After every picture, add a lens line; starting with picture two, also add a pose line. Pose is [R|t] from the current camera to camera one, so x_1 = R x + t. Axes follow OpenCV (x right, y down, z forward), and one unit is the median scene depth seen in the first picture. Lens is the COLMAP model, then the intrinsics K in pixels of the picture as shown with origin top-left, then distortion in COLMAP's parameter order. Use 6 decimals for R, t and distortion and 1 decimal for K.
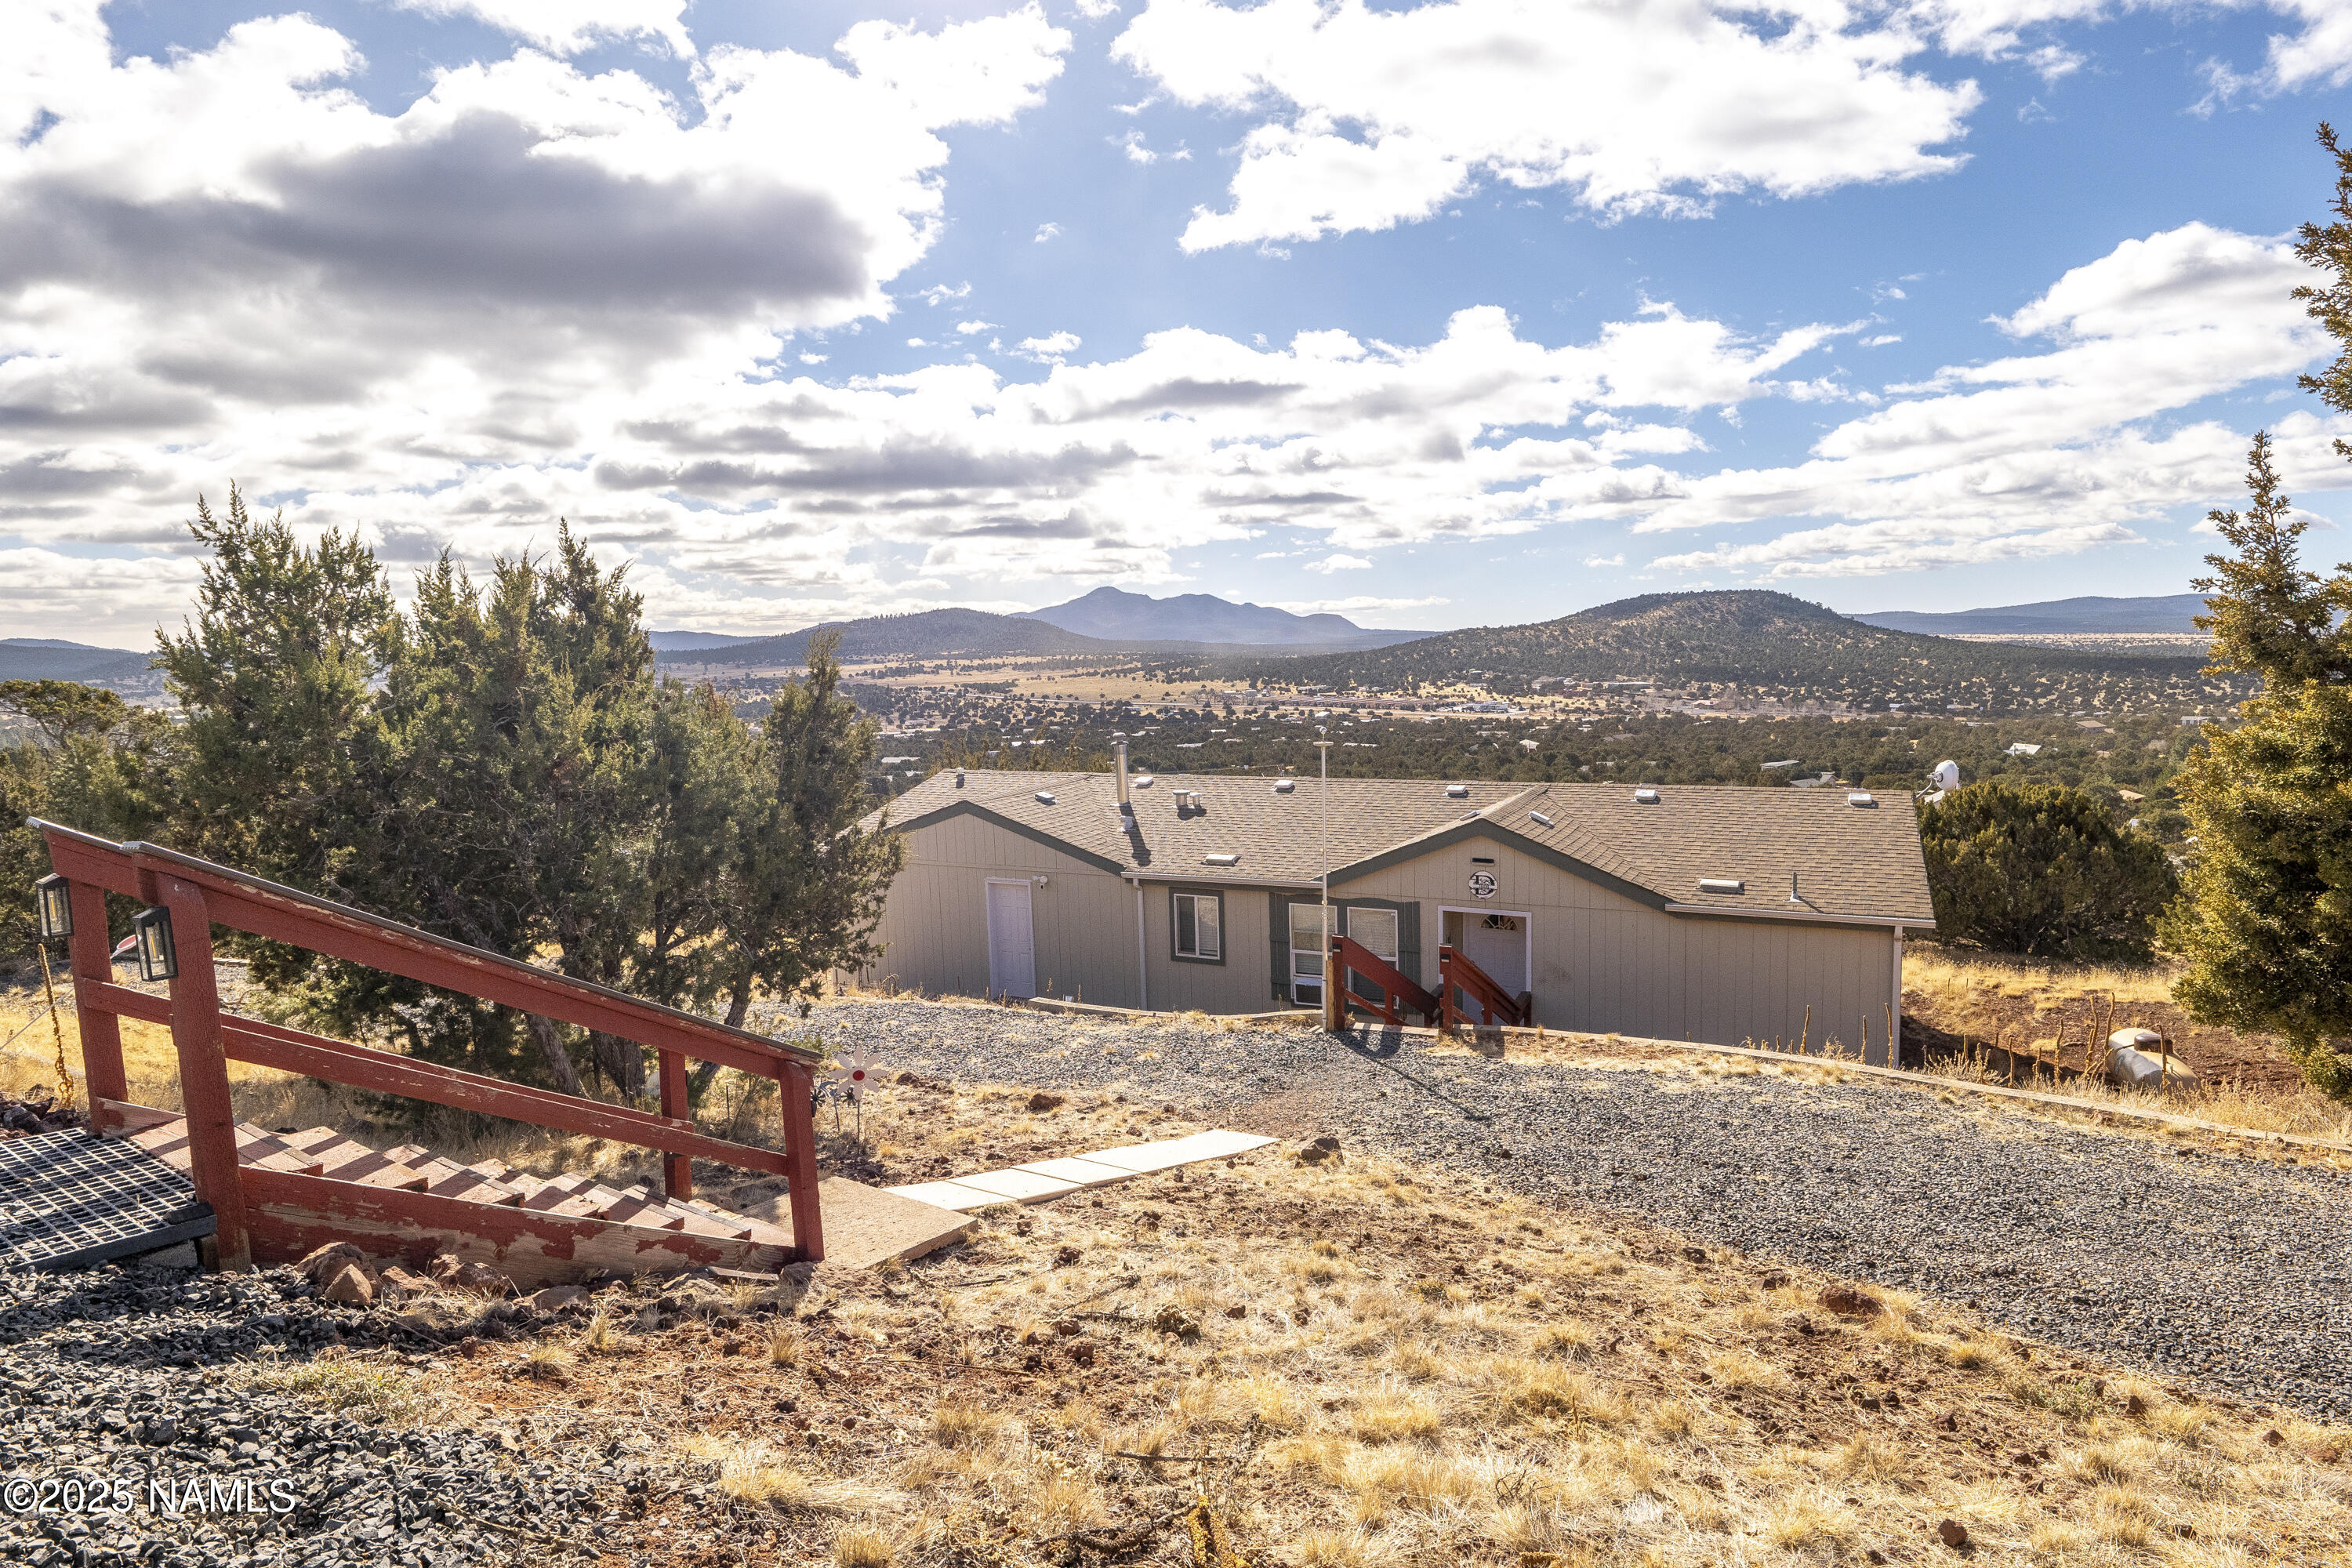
lens RADIAL K [[1361.4, 0, 1162.9], [0, 1361.4, 773.7], [0, 0, 1]] dist [0.002411, -0.001848]
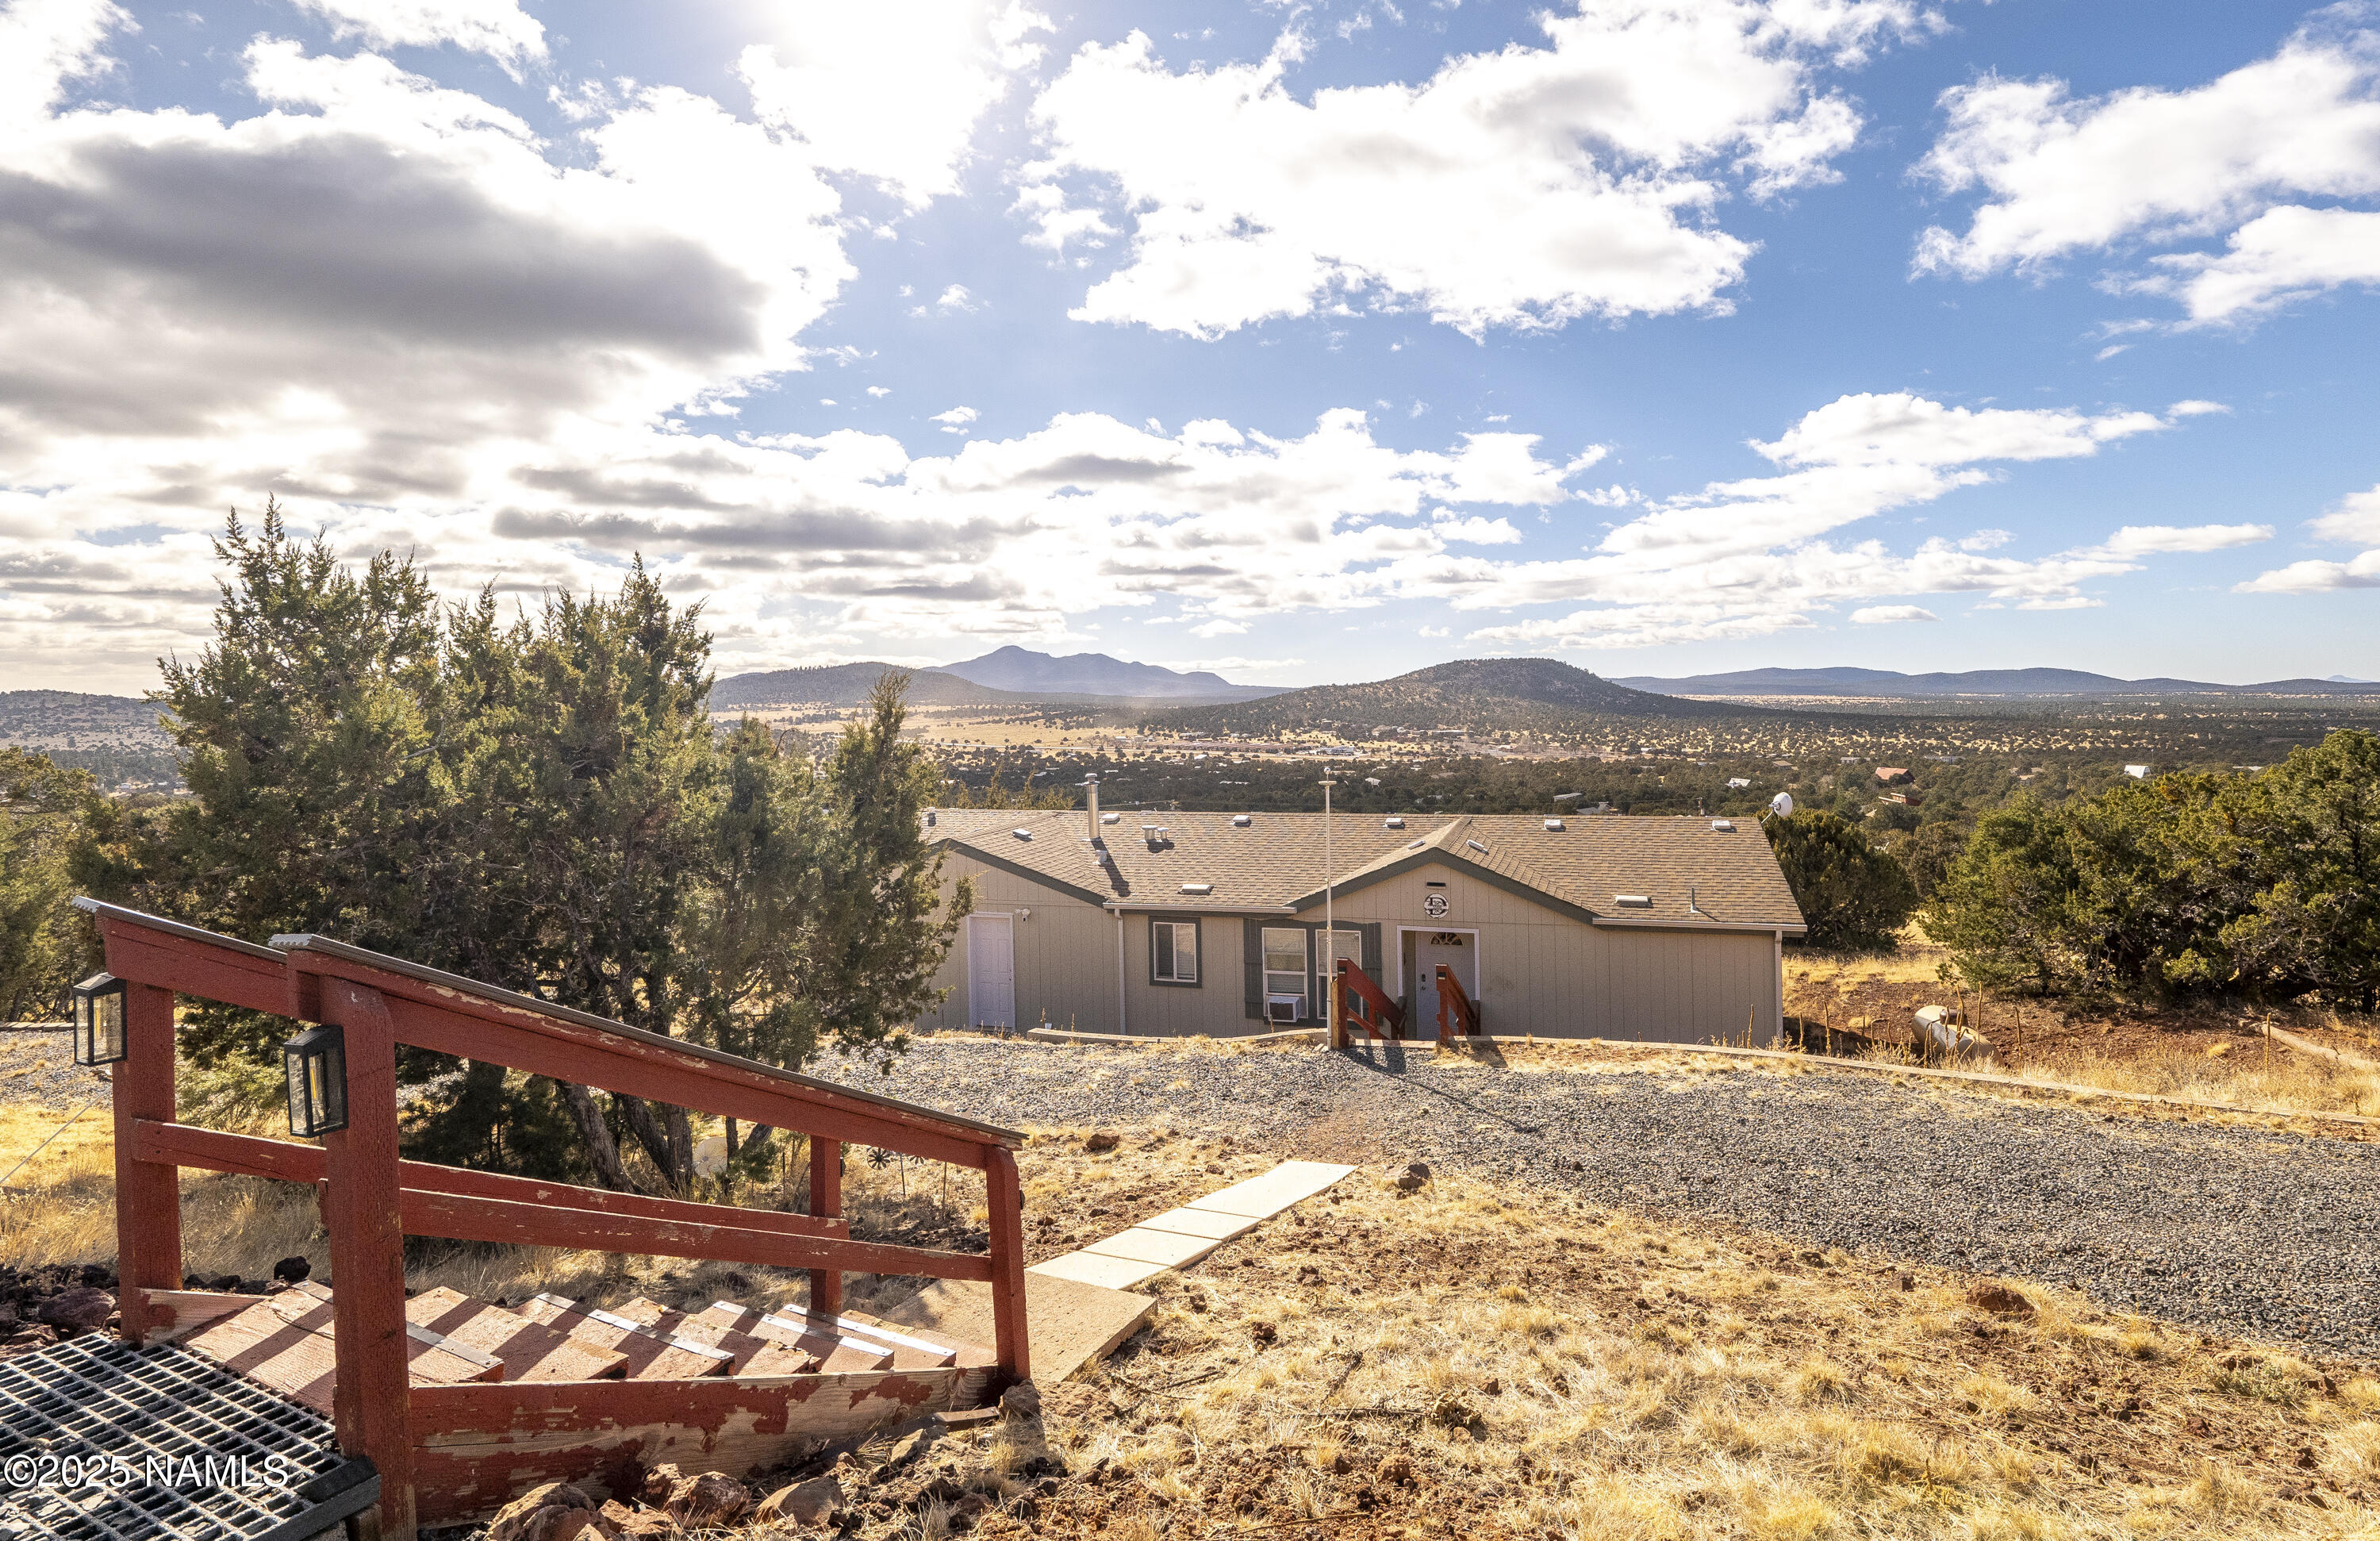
lens RADIAL K [[1156.6, 0, 1313.0], [0, 1156.6, 670.2], [0, 0, 1]] dist [-0.014717, 0.001436]
pose [[0.975573, 0.014784, 0.219179, -0.080833], [0.011214, 0.993081, -0.116898, -0.002464], [-0.219391, 0.116500, 0.968656, 0.063124]]
